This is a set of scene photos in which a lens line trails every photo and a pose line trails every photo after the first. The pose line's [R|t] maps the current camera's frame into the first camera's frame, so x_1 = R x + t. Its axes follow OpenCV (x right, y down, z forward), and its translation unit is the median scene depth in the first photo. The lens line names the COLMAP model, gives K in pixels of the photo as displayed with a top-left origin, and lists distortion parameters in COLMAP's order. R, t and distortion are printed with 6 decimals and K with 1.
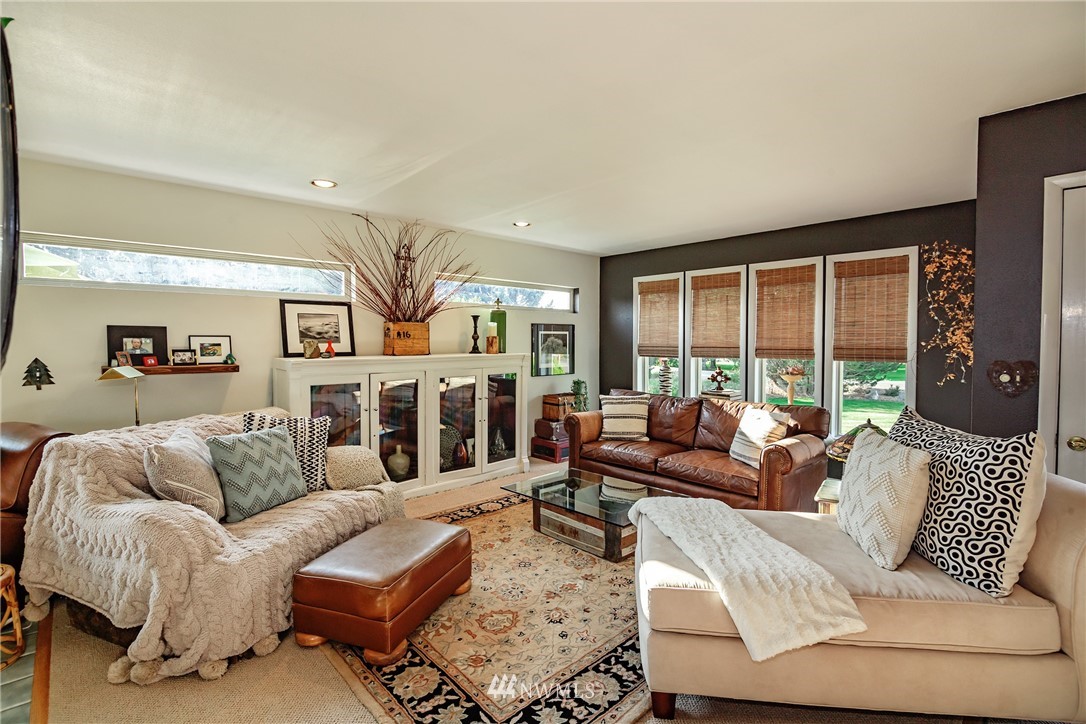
lens RADIAL K [[501.2, 0, 541.1], [0, 501.2, 358.9], [0, 0, 1]] dist [-0.008062, -0.003685]
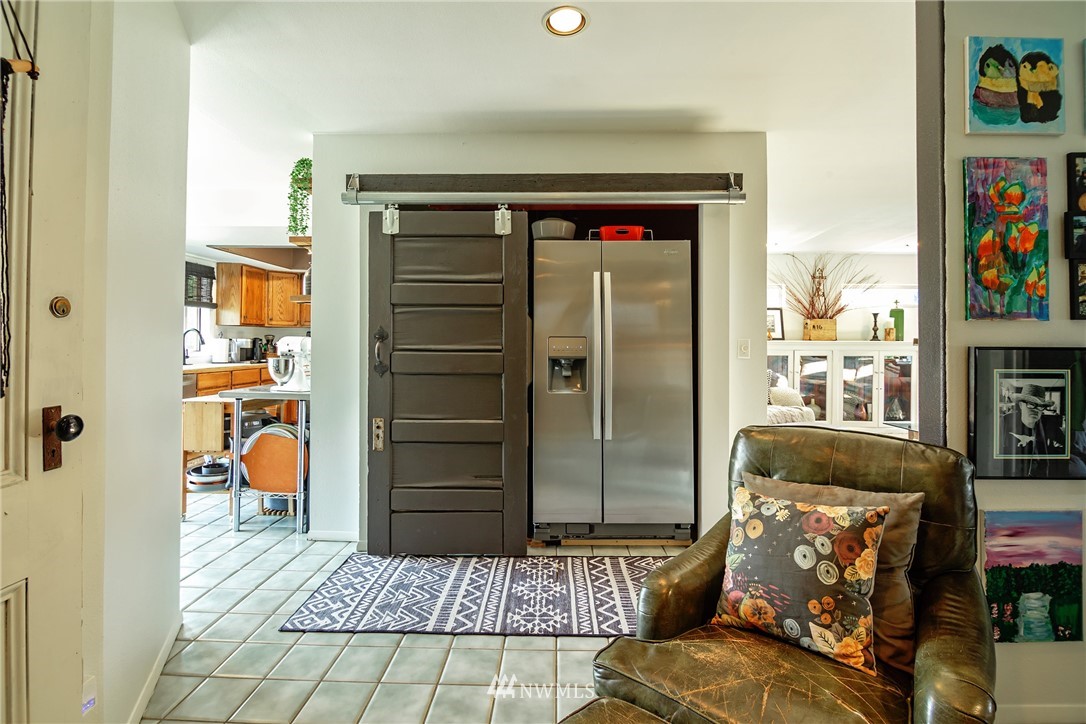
lens RADIAL K [[501.2, 0, 541.8], [0, 501.2, 334.6], [0, 0, 1]] dist [-0.008062, -0.003685]
pose [[0.712526, 0.003006, -0.701639, 0.192444], [-0.030275, 0.999191, -0.026464, 0.038890], [0.700992, 0.040099, 0.712041, -0.660884]]
